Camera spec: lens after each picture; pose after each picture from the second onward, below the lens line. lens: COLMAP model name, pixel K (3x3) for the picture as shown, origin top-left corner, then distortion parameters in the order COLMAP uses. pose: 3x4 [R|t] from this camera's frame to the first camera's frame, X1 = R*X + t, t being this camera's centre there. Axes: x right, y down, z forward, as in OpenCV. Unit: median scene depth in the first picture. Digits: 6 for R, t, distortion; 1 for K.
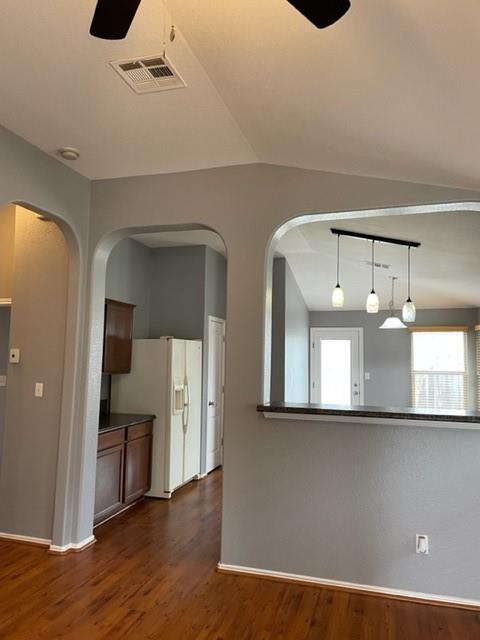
lens RADIAL K [[479.9, 0, 231.8], [0, 479.9, 322.7], [0, 0, 1]] dist [0.080961, -0.106327]
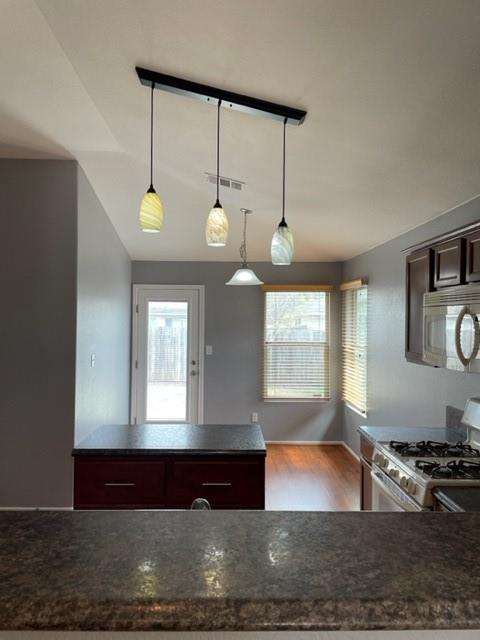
lens RADIAL K [[479.9, 0, 228.8], [0, 479.9, 315.0], [0, 0, 1]] dist [0.080961, -0.106327]
pose [[0.952790, -0.001624, 0.303625, 0.143960], [-0.016385, 0.998254, 0.056755, 0.023016], [-0.303187, -0.059051, 0.951100, 0.490045]]
